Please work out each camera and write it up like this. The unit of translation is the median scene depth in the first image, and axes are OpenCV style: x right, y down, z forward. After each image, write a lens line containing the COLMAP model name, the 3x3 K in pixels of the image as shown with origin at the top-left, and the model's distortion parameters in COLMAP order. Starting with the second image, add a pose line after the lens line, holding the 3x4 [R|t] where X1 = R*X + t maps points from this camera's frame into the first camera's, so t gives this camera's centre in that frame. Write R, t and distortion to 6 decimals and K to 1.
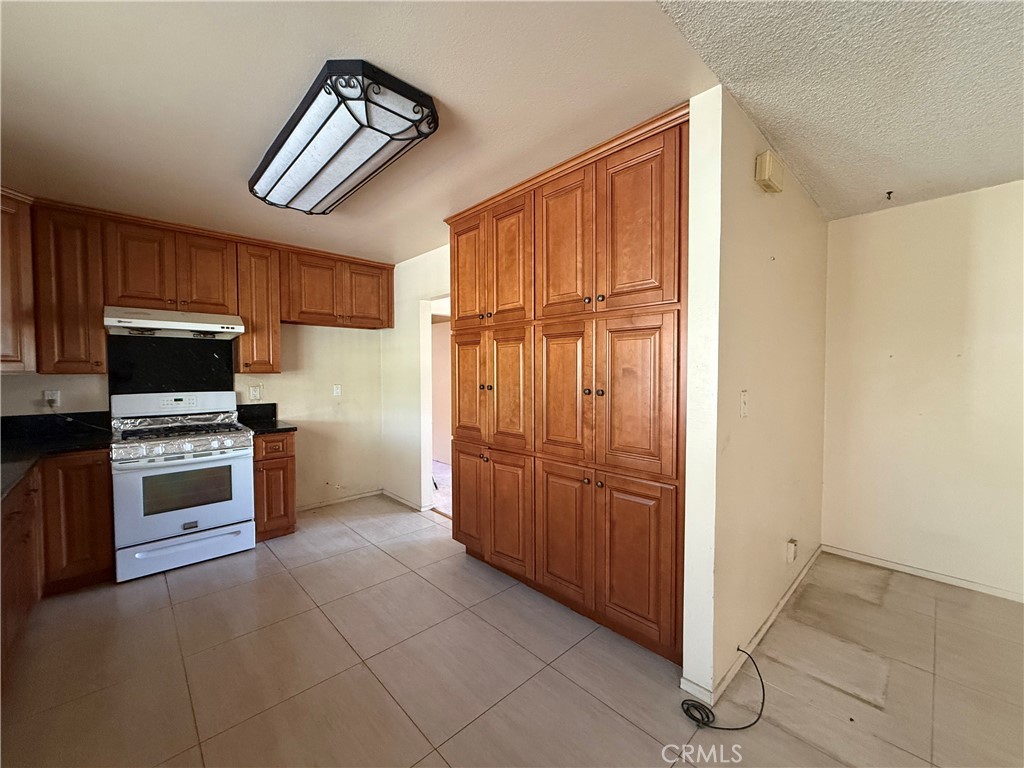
lens RADIAL K [[407.1, 0, 511.5], [0, 407.1, 383.7], [0, 0, 1]] dist [-0.000323, 0.000135]
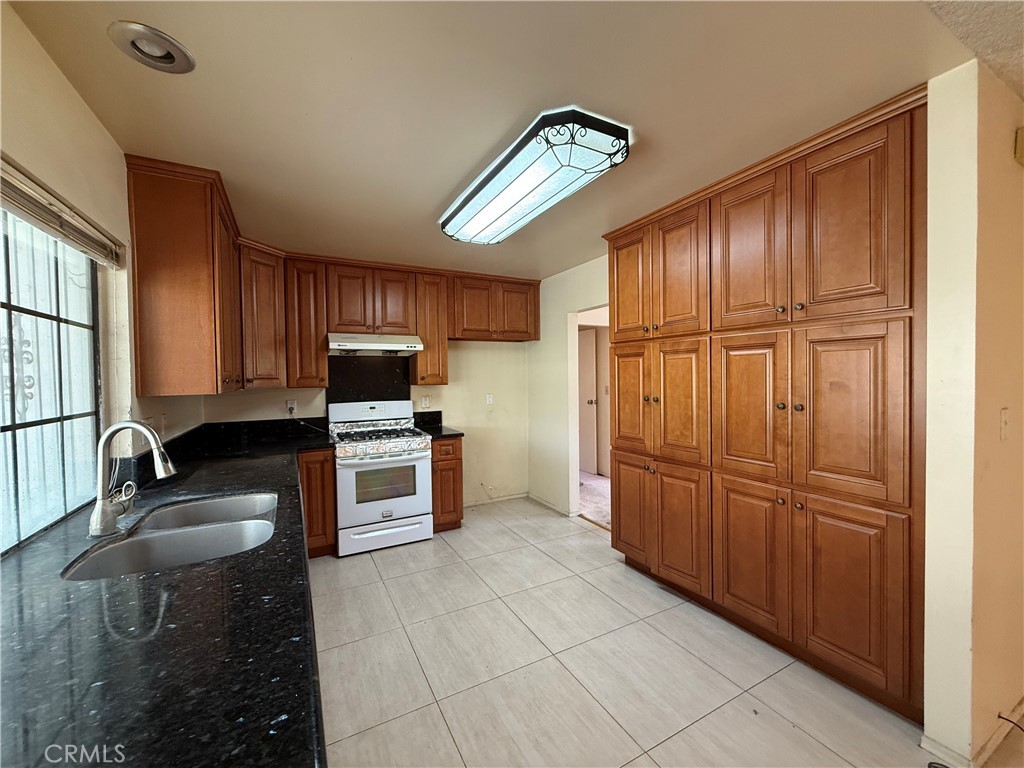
lens RADIAL K [[407.1, 0, 511.0], [0, 407.1, 384.0], [0, 0, 1]] dist [-0.000323, 0.000135]
pose [[0.964292, -0.006586, -0.264758, -0.139615], [0.003789, 0.999932, -0.011074, -0.019985], [0.264813, 0.009675, 0.964251, -0.061887]]
